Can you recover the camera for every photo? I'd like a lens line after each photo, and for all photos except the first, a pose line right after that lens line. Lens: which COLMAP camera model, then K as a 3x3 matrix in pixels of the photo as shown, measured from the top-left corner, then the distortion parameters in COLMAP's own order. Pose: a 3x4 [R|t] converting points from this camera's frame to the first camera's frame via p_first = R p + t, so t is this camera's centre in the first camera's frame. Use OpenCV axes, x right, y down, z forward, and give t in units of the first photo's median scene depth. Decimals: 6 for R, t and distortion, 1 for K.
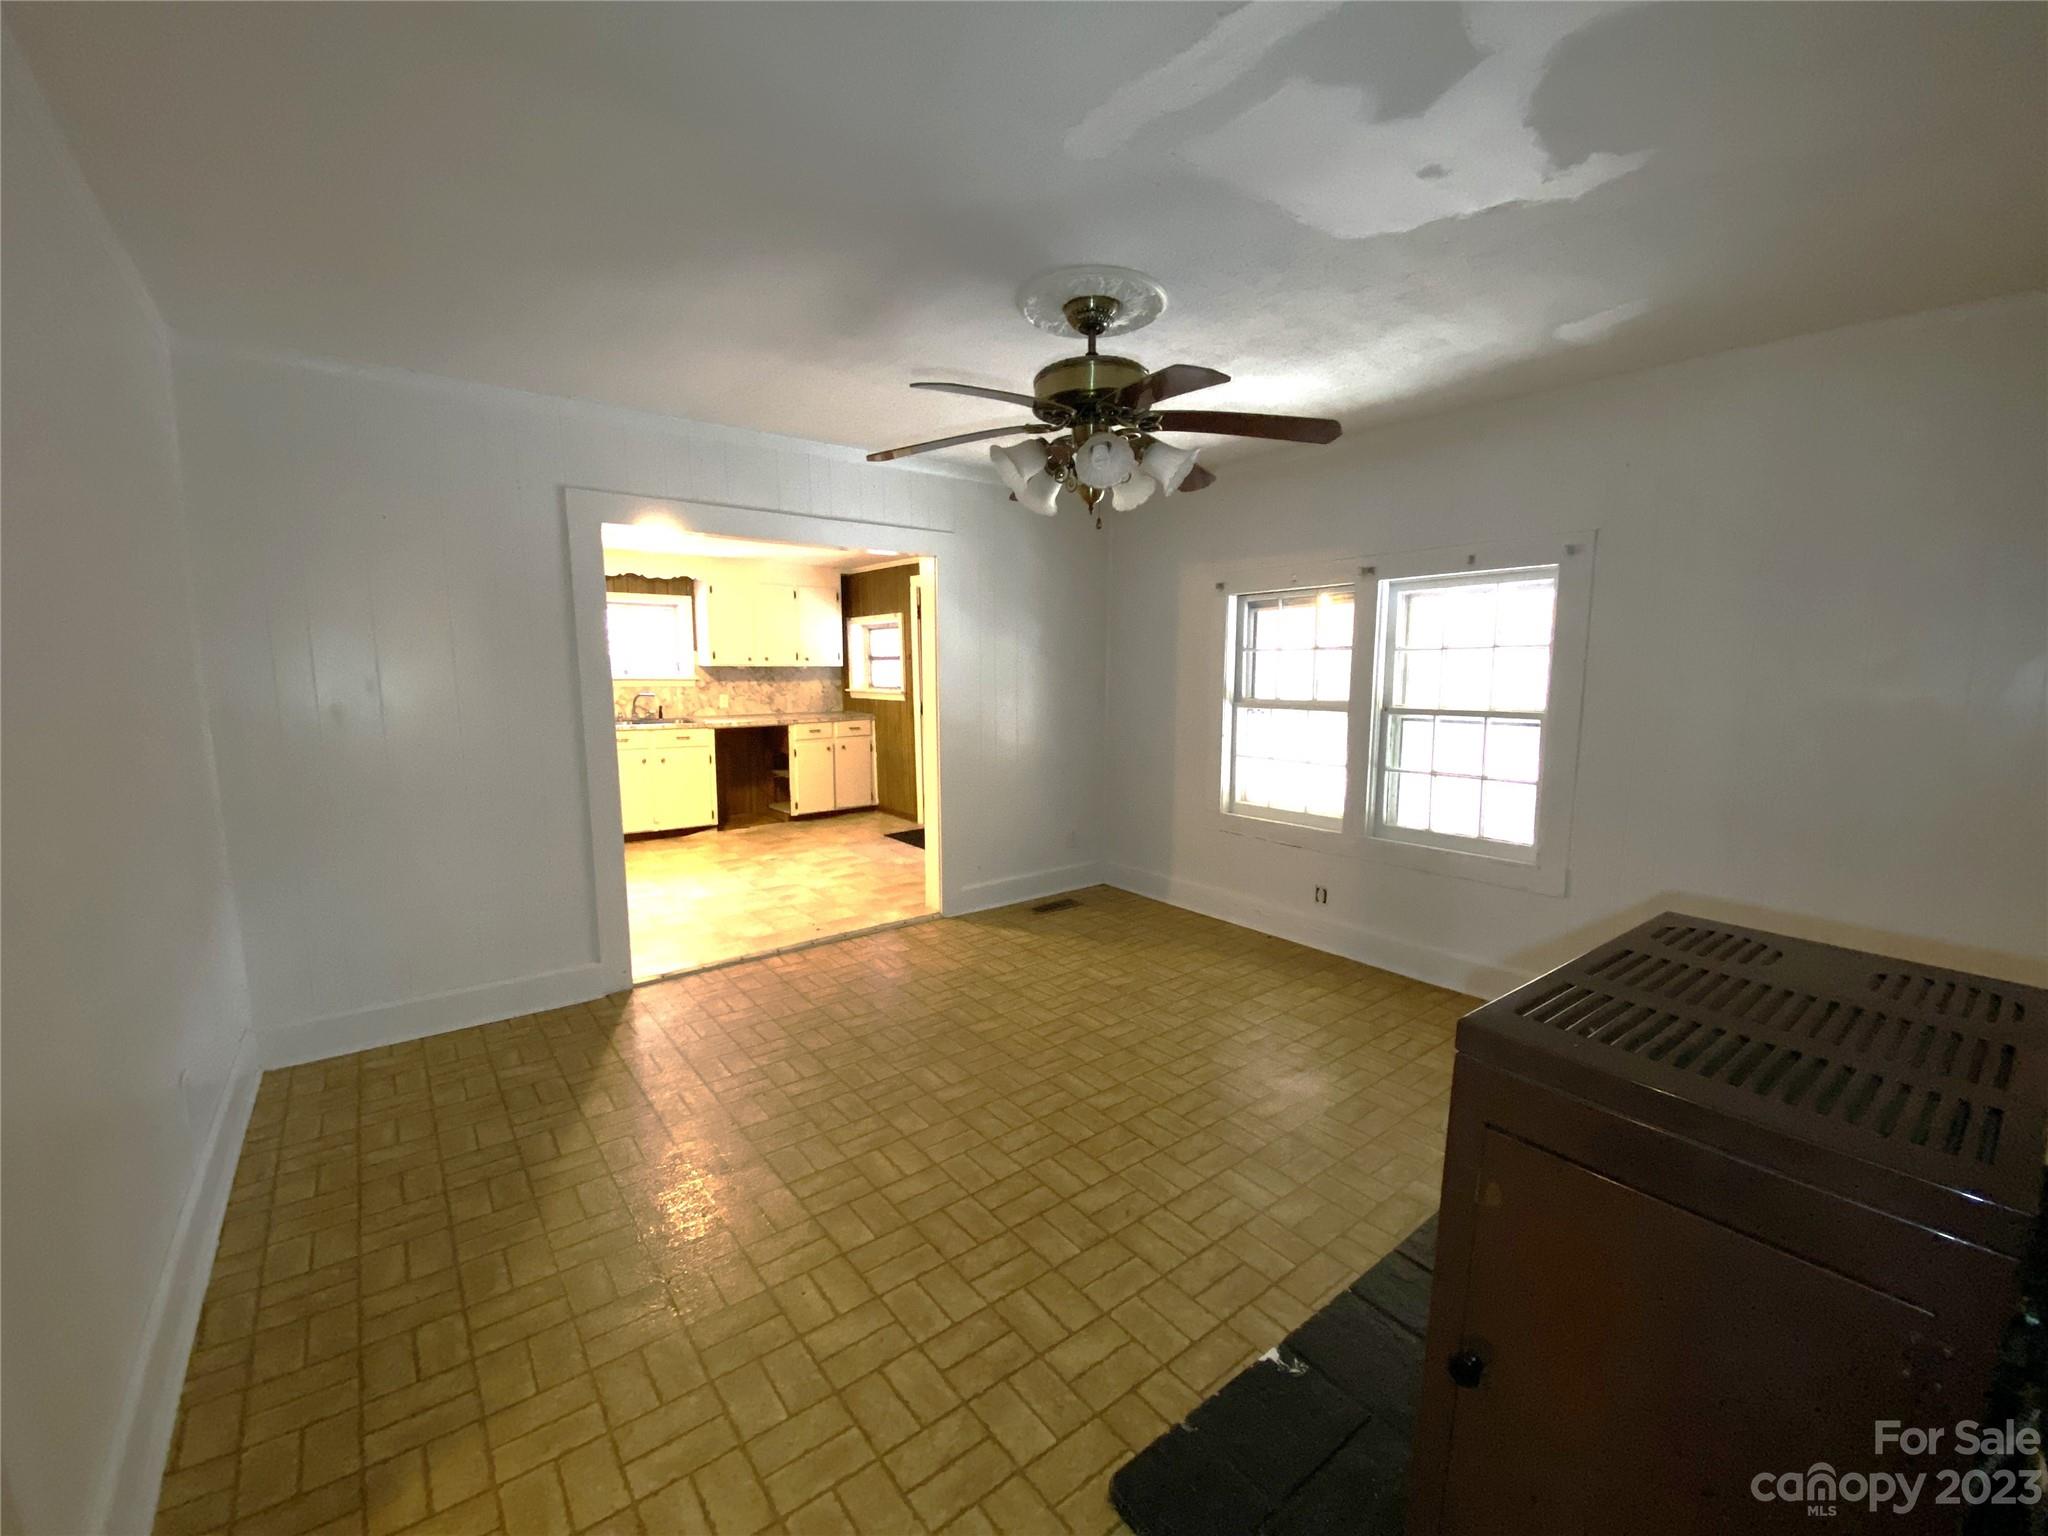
lens RADIAL K [[829.5, 0, 1020.8], [0, 829.5, 774.0], [0, 0, 1]] dist [0.029556, -0.022590]
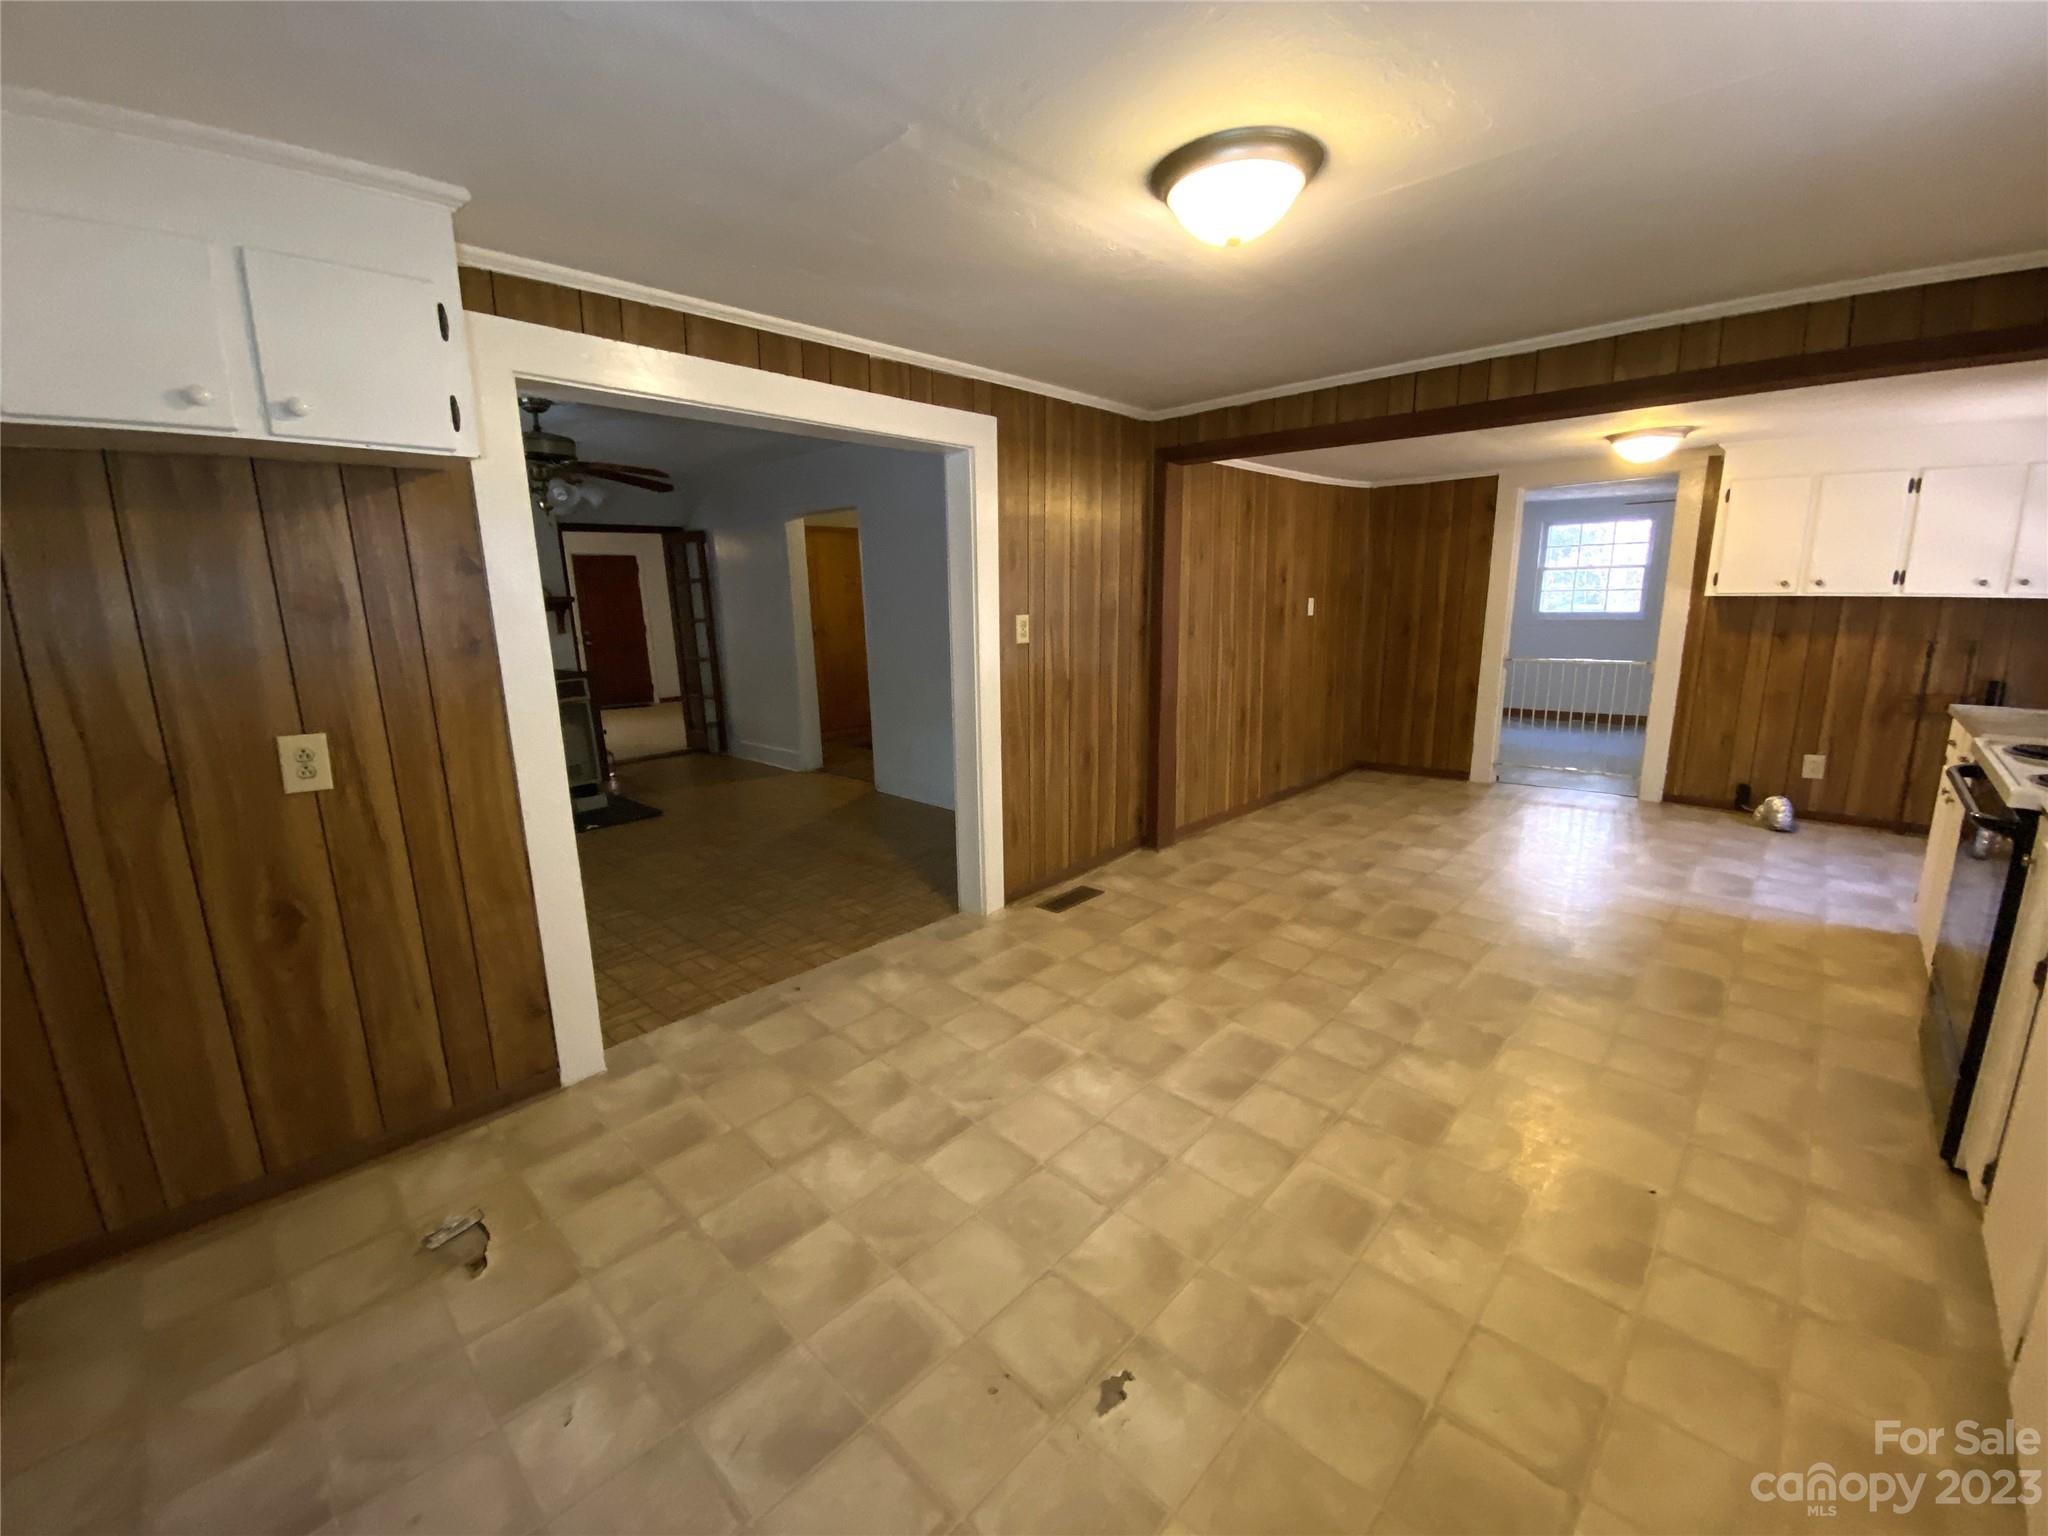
lens RADIAL K [[829.5, 0, 1020.8], [0, 829.5, 774.0], [0, 0, 1]] dist [0.029556, -0.022590]
pose [[-0.987644, 0.051224, -0.148105, -0.365763], [-0.003089, 0.938523, 0.345204, -0.239862], [0.156682, 0.341396, -0.926768, 1.754079]]
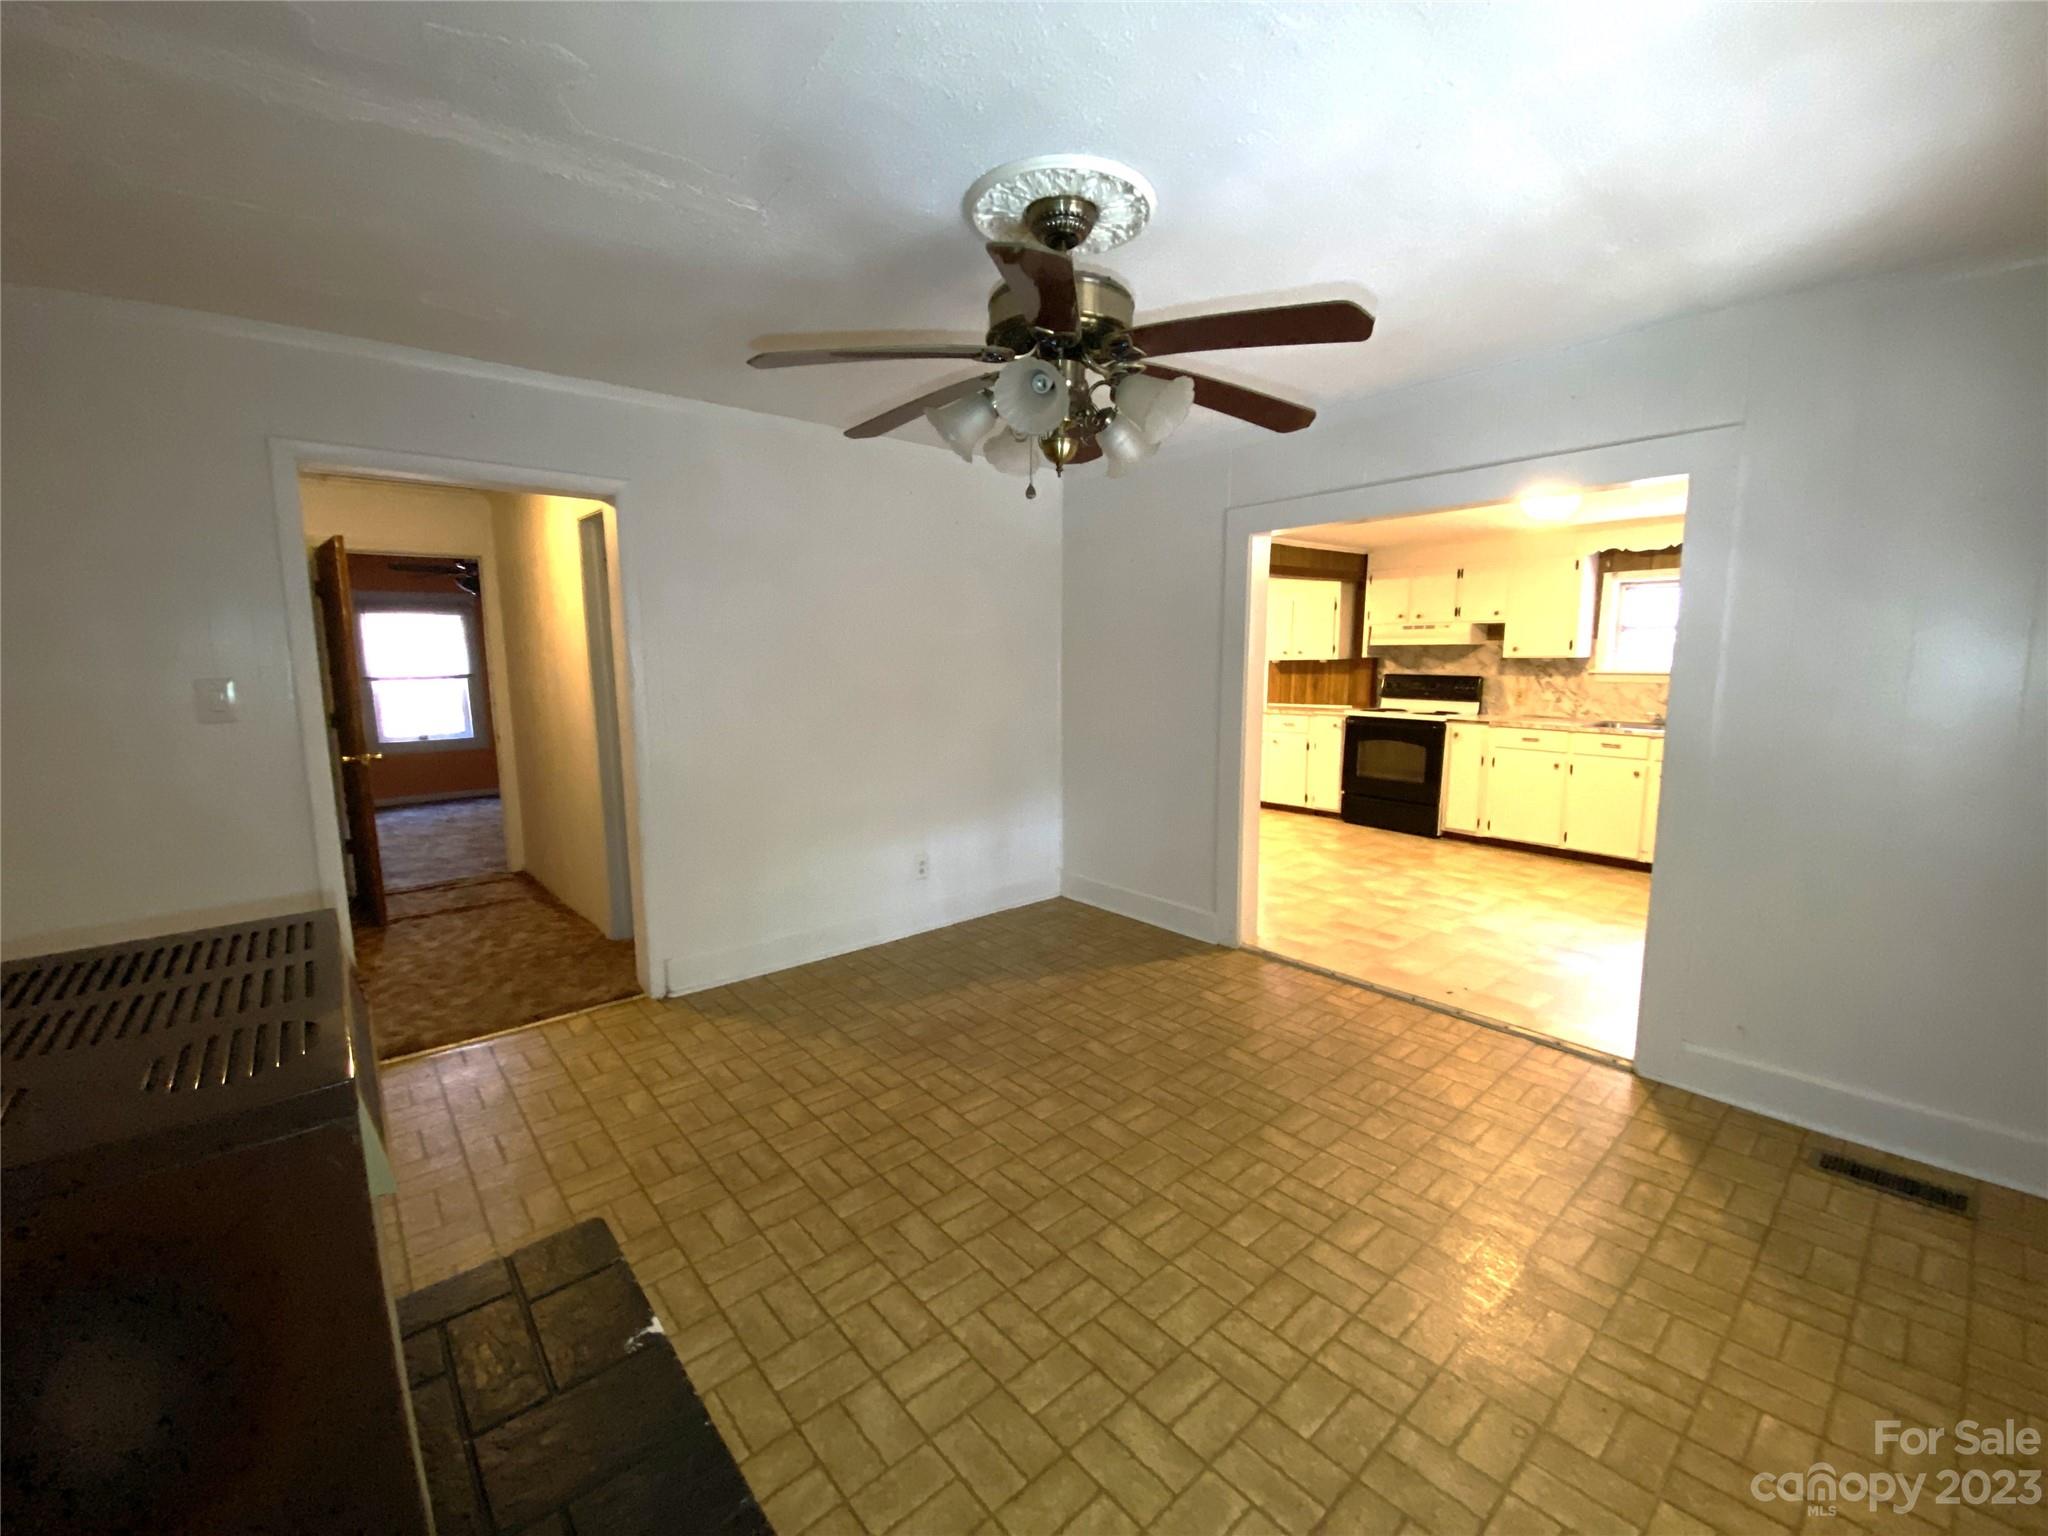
lens RADIAL K [[829.5, 0, 1020.8], [0, 829.5, 774.0], [0, 0, 1]] dist [0.029556, -0.022590]
pose [[0.048065, 0.142867, -0.988574, 0.541933], [-0.126002, 0.982679, 0.135889, -0.082120], [0.990865, 0.118031, 0.065234, 0.559733]]
